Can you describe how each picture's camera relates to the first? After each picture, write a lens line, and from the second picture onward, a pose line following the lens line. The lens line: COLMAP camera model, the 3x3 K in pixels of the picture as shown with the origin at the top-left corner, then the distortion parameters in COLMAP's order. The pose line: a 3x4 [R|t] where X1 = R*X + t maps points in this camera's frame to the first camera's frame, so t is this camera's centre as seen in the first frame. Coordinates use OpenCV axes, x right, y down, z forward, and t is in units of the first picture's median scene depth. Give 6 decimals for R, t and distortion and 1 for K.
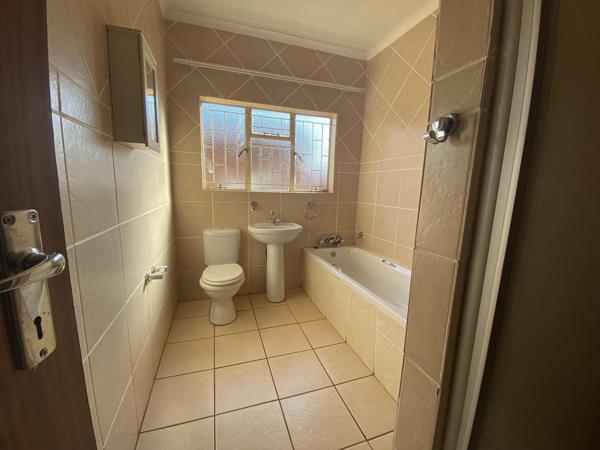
lens RADIAL K [[243.3, 0, 300.3], [0, 243.3, 223.7], [0, 0, 1]] dist [-0.000526, -0.014174]
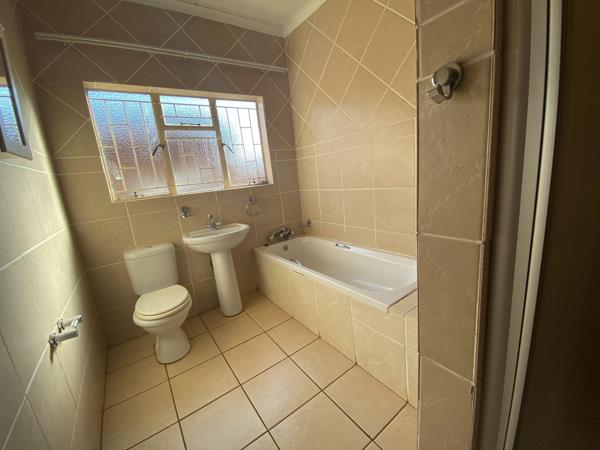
lens RADIAL K [[243.3, 0, 300.3], [0, 243.3, 223.7], [0, 0, 1]] dist [-0.000526, -0.014174]
pose [[0.949250, -0.180666, 0.257459, -0.039586], [0.170753, 0.983452, 0.060547, -0.016786], [-0.264137, -0.013512, 0.964390, 0.090591]]
